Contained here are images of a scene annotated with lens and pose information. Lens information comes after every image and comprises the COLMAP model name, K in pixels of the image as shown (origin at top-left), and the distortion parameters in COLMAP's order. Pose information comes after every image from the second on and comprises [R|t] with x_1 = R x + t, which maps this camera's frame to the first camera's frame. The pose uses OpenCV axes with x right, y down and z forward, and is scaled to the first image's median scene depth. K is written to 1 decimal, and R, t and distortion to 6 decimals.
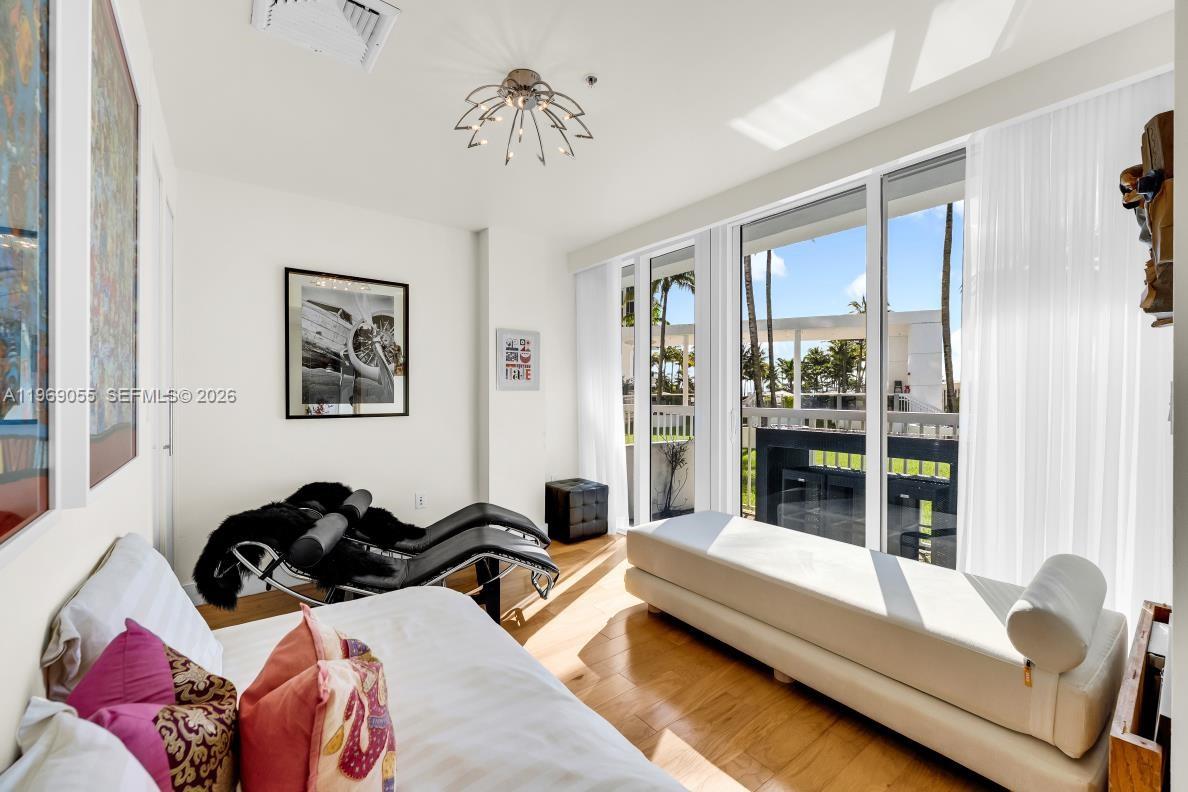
lens RADIAL K [[482.0, 0, 594.0], [0, 482.0, 396.0], [0, 0, 1]] dist [-0.000066, -0.000027]
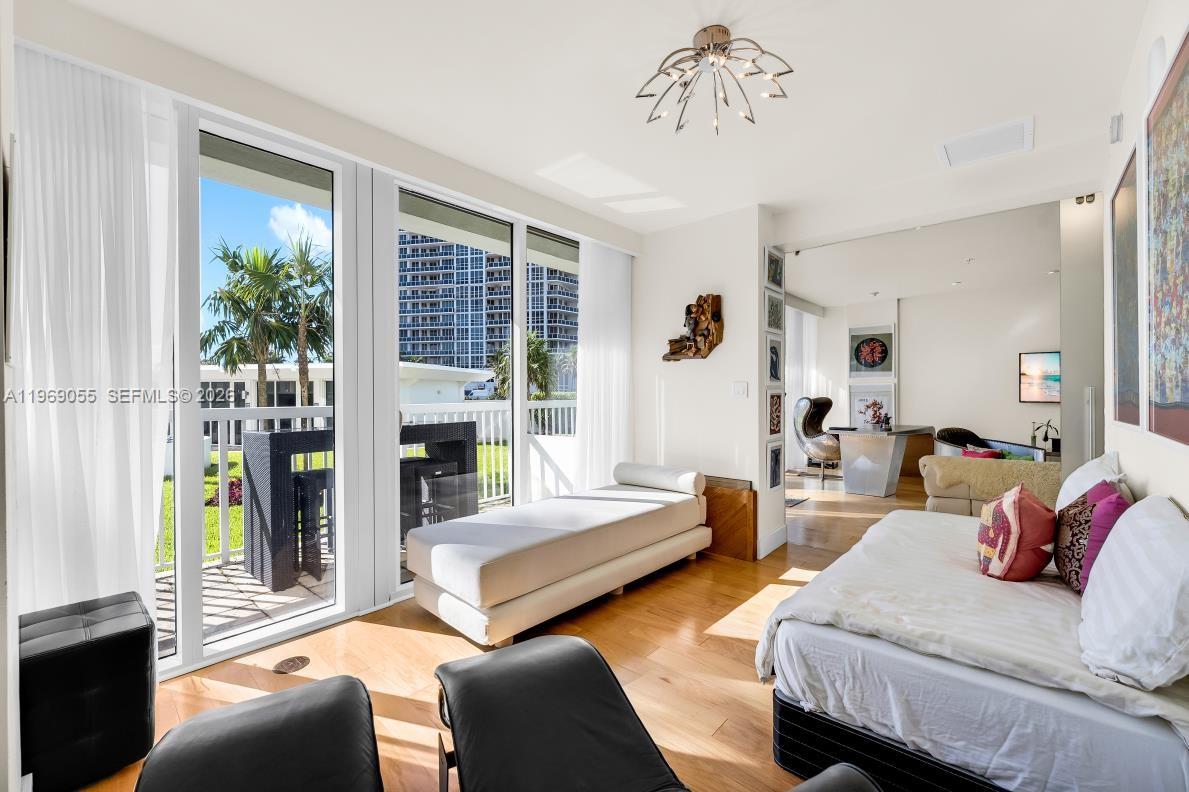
lens RADIAL K [[496.3, 0, 594.5], [0, 496.3, 396.0], [0, 0, 1]] dist [0.000020, 0.000066]
pose [[-0.184013, -0.013419, 0.982832, -0.851744], [-0.002092, 0.999910, 0.013260, 0.000082], [-0.982922, 0.000384, -0.184025, 1.134787]]
